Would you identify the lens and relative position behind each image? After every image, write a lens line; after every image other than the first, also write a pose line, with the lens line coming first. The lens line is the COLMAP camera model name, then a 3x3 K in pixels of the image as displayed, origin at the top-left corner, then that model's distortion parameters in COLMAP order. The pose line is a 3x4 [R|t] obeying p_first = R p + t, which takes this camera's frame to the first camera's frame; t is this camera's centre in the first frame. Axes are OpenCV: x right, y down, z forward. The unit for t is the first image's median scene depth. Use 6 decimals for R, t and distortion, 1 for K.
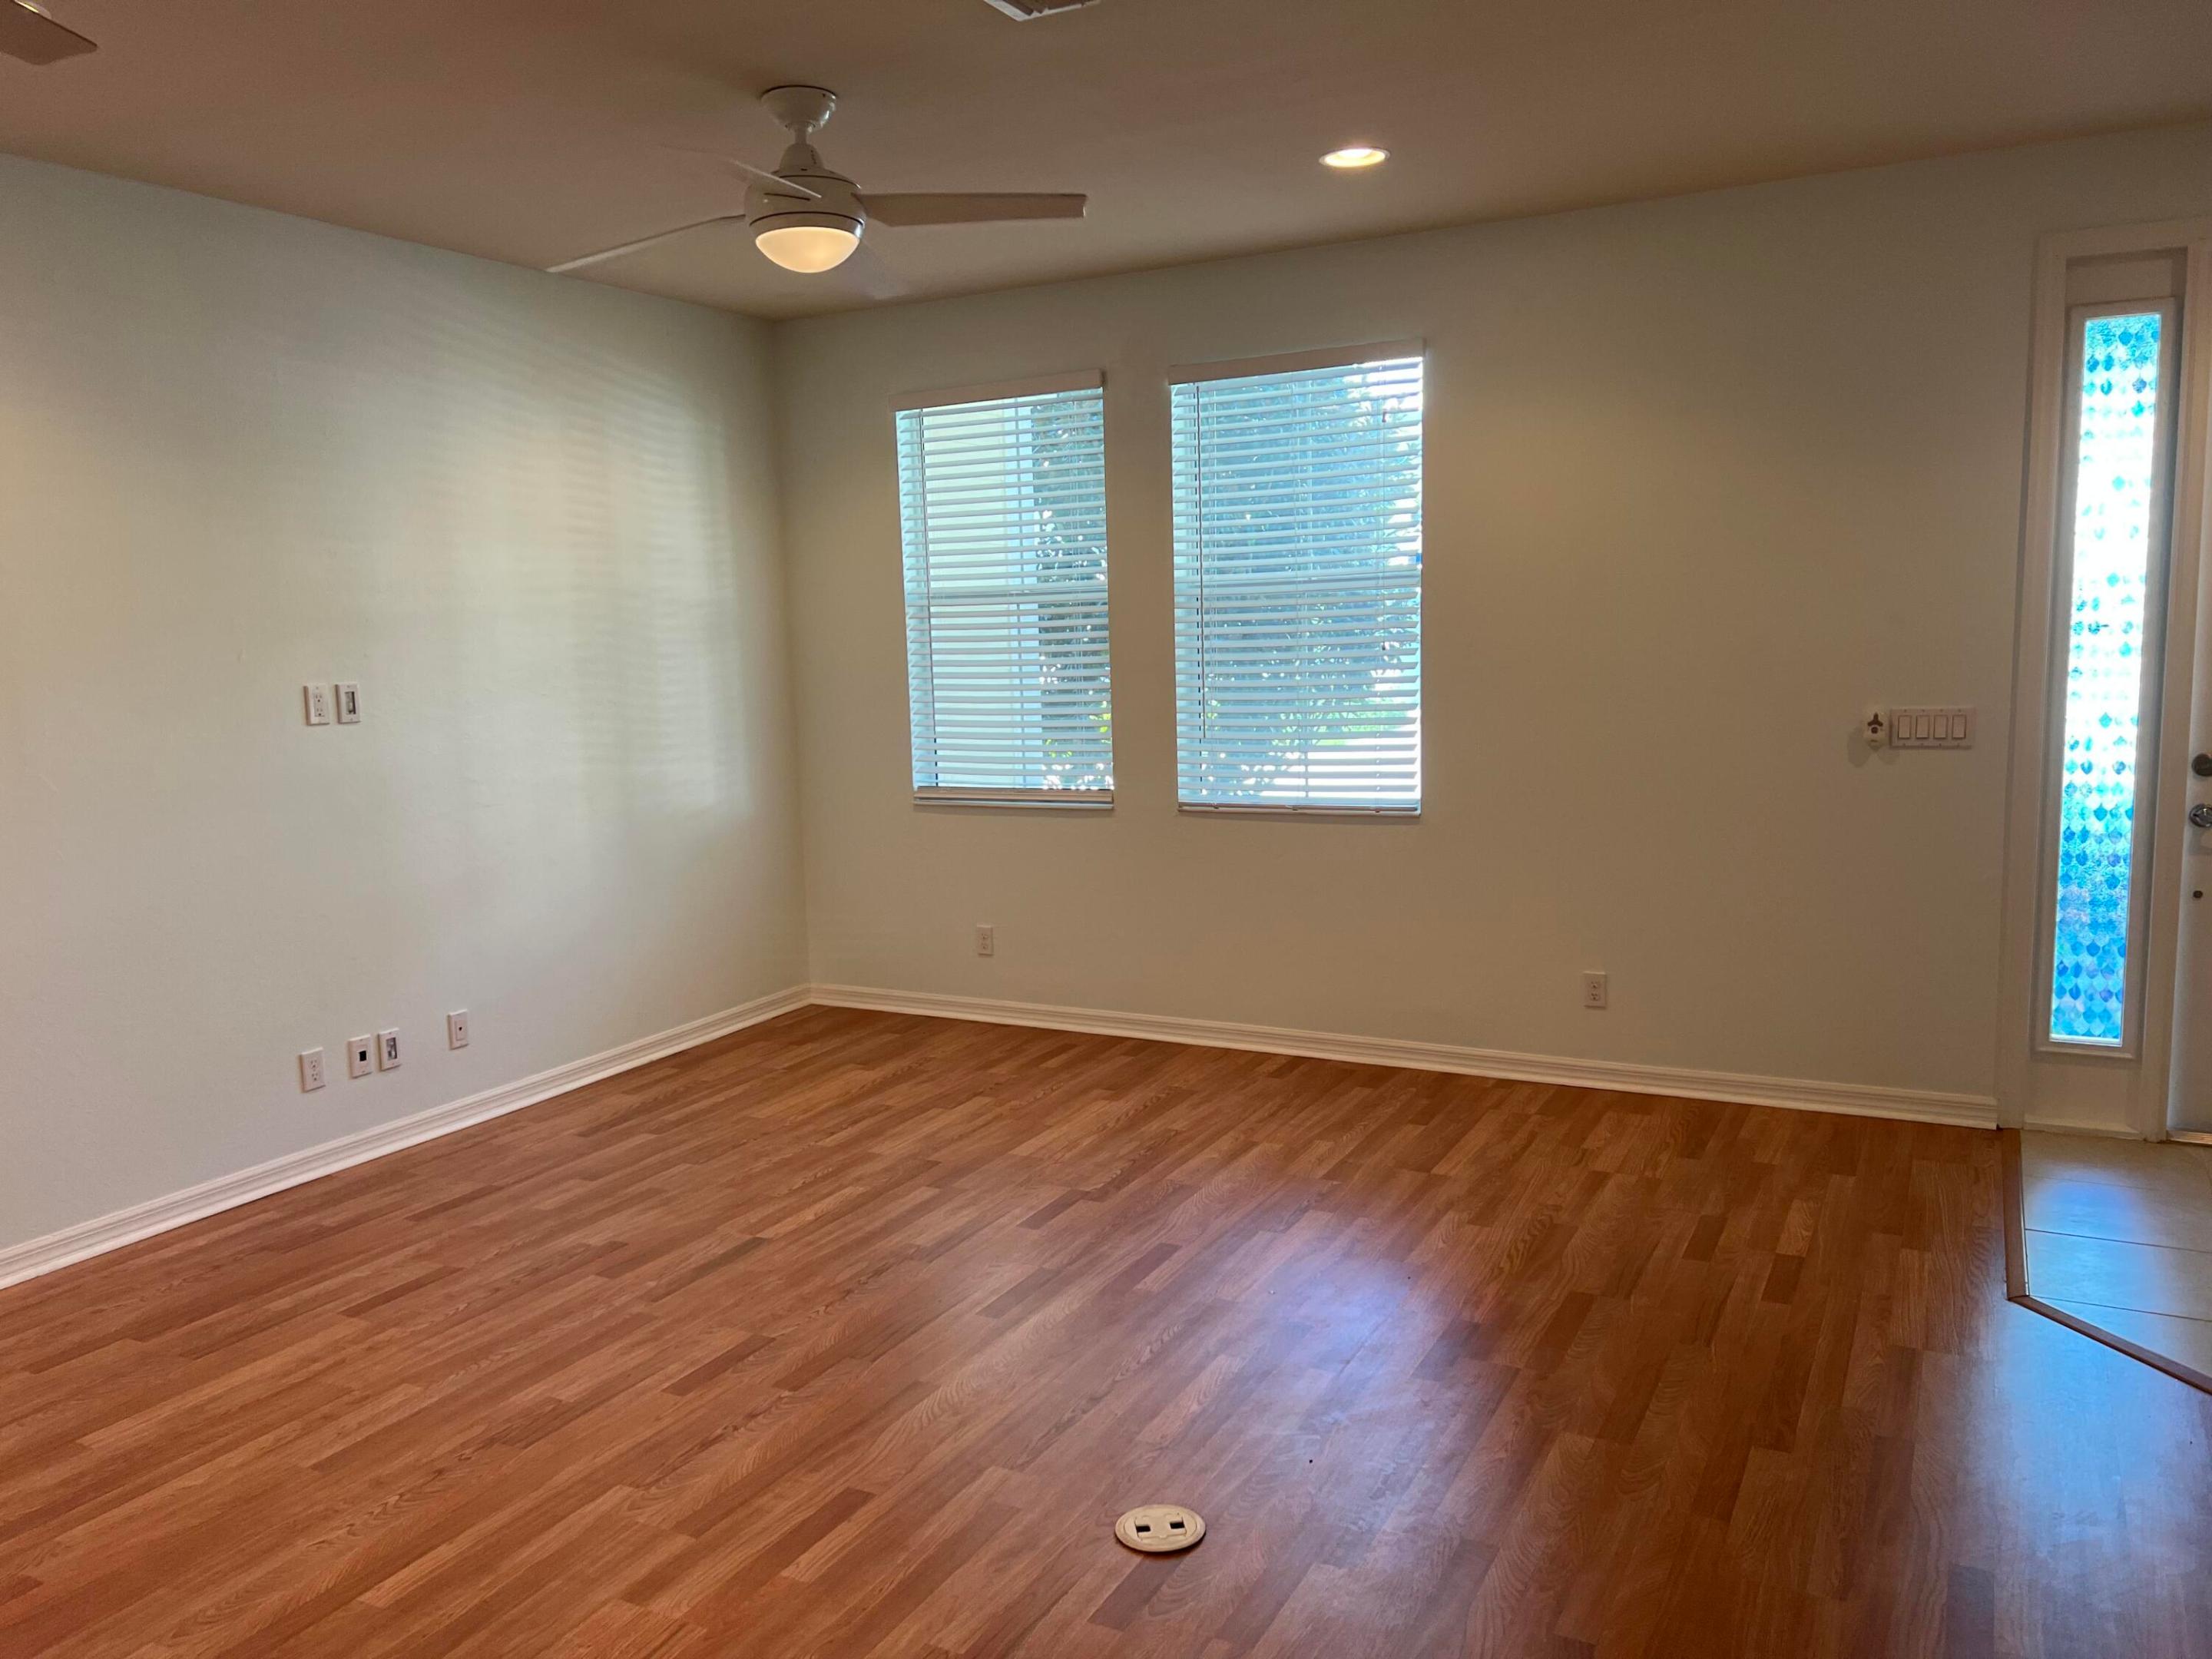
lens RADIAL K [[1674.5, 0, 1095.8], [0, 1674.5, 824.5], [0, 0, 1]] dist [0.026220, -0.011283]
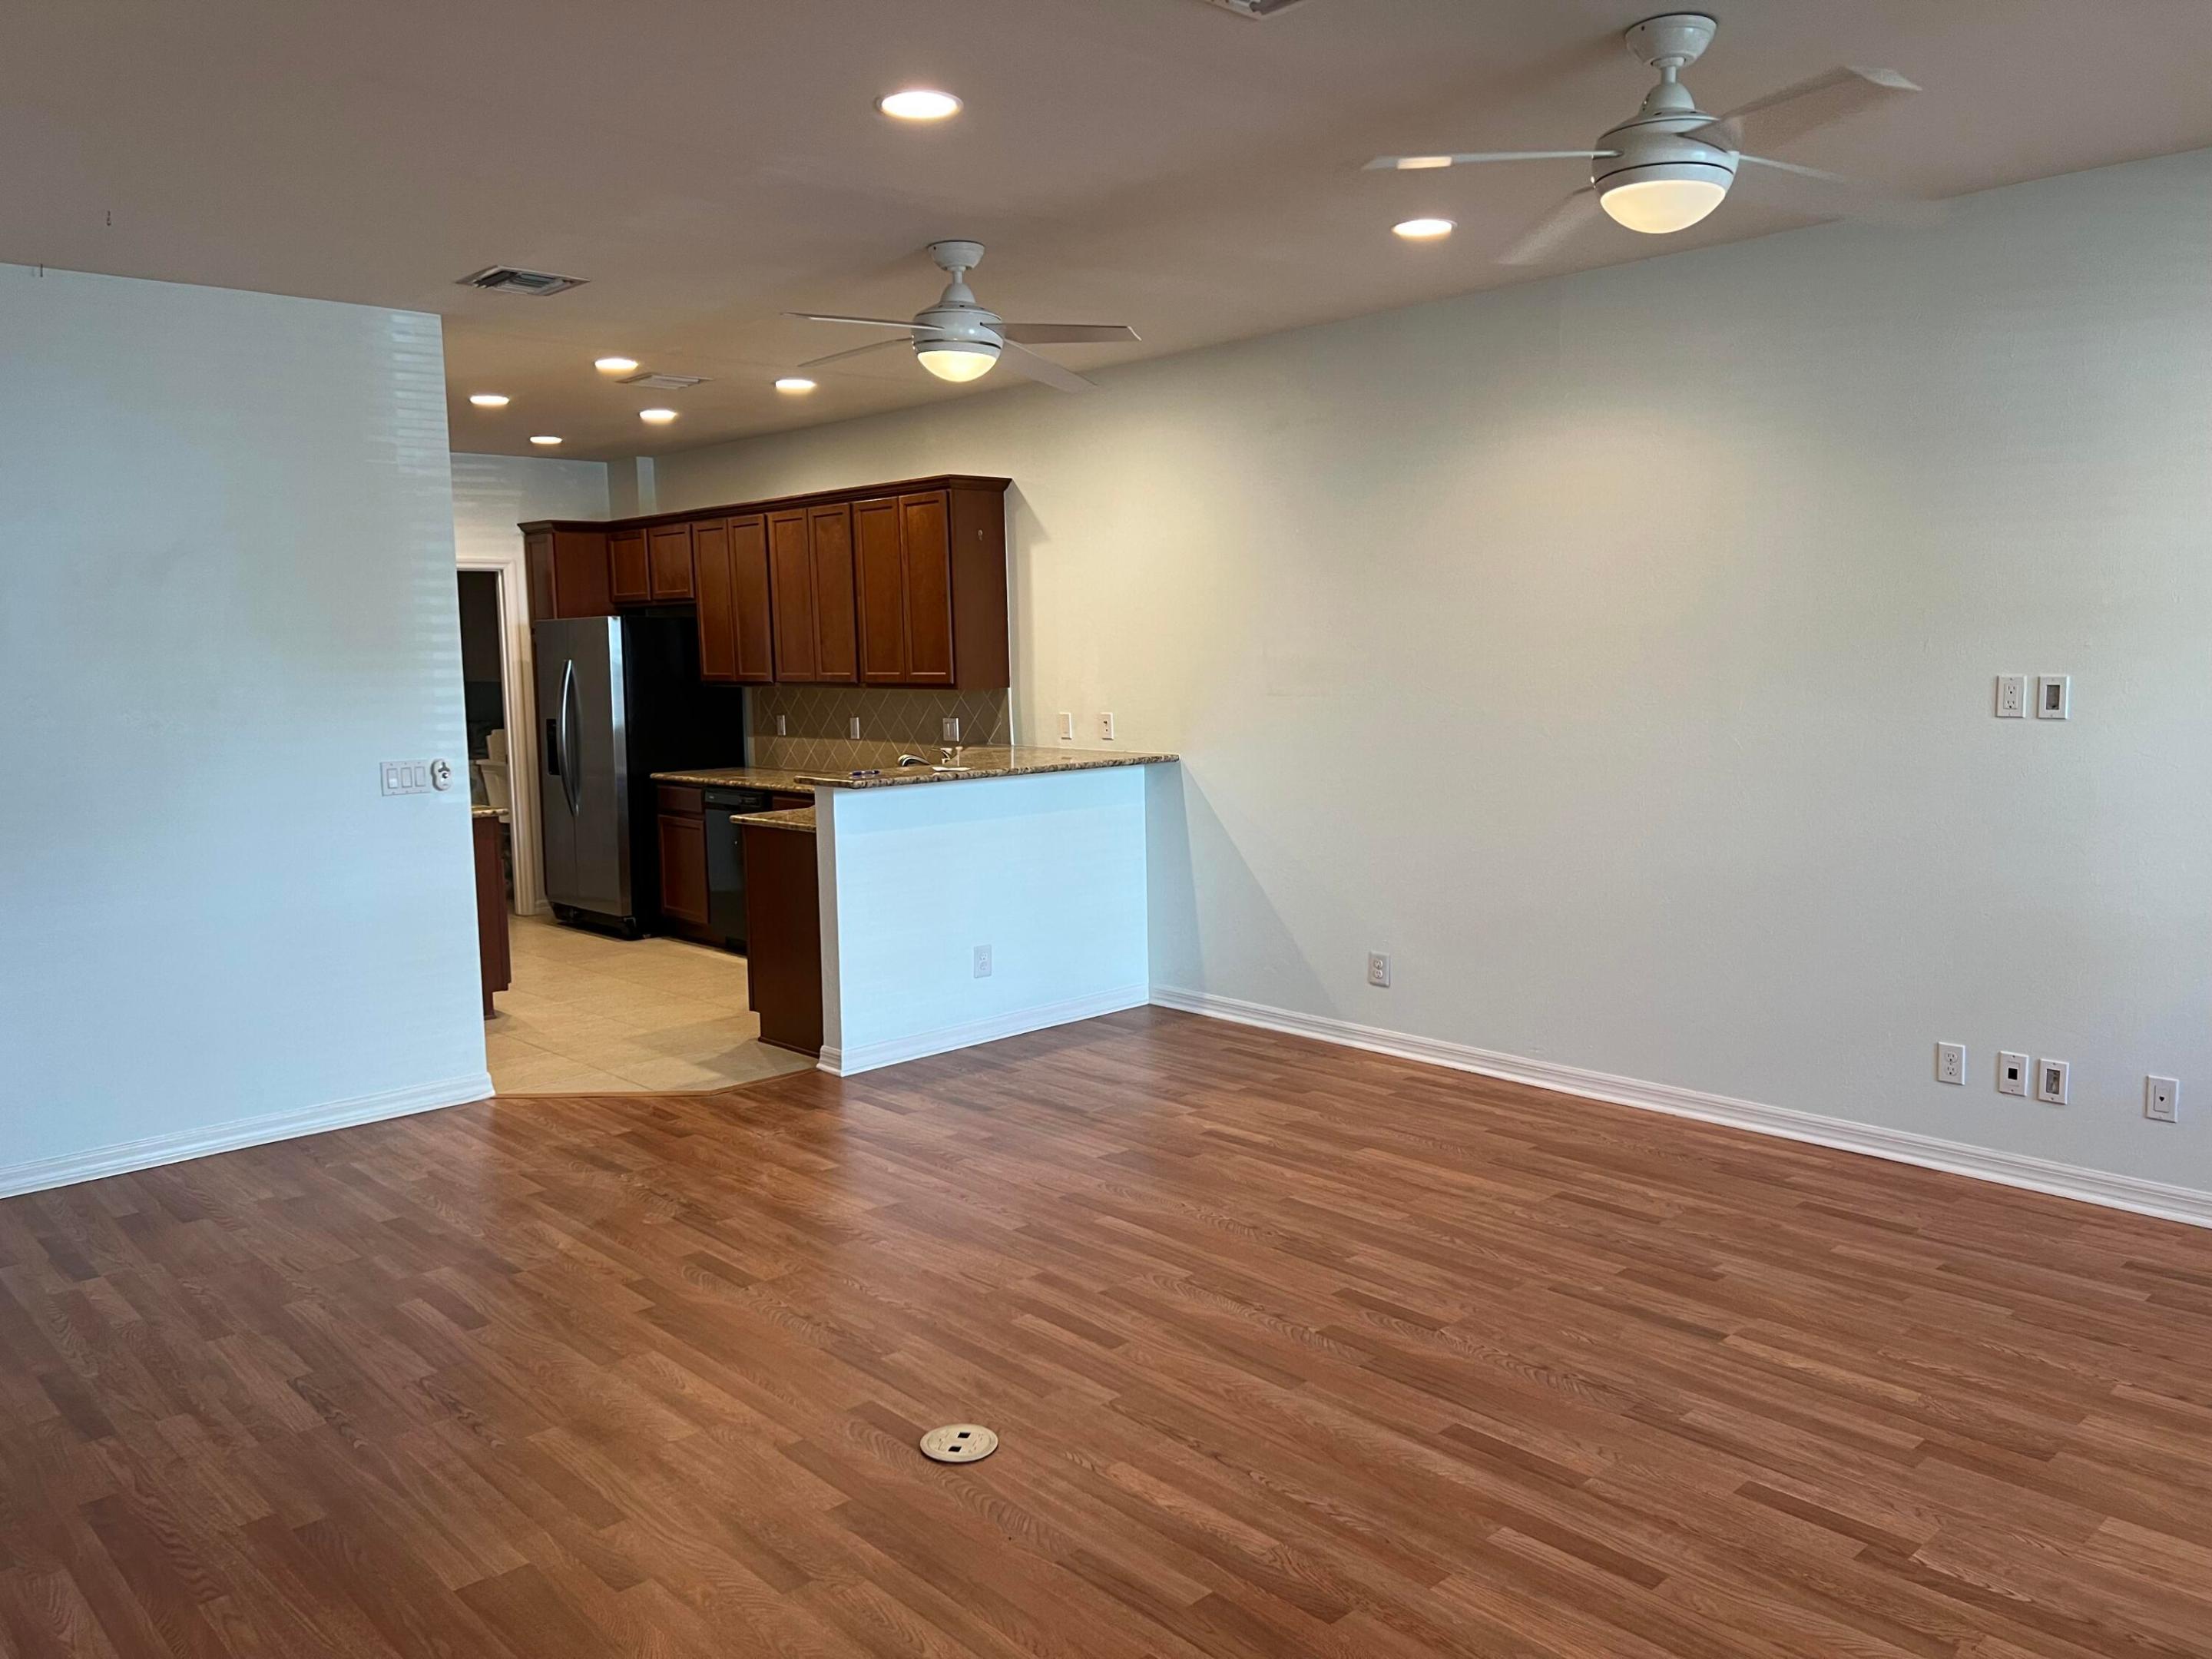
lens RADIAL K [[1674.5, 0, 1096.3], [0, 1674.5, 818.4], [0, 0, 1]] dist [0.026220, -0.011283]
pose [[-0.344654, 0.133683, -0.929162, 0.703407], [-0.079554, 0.982088, 0.170807, -0.144451], [0.935353, 0.132787, -0.327845, 0.967901]]
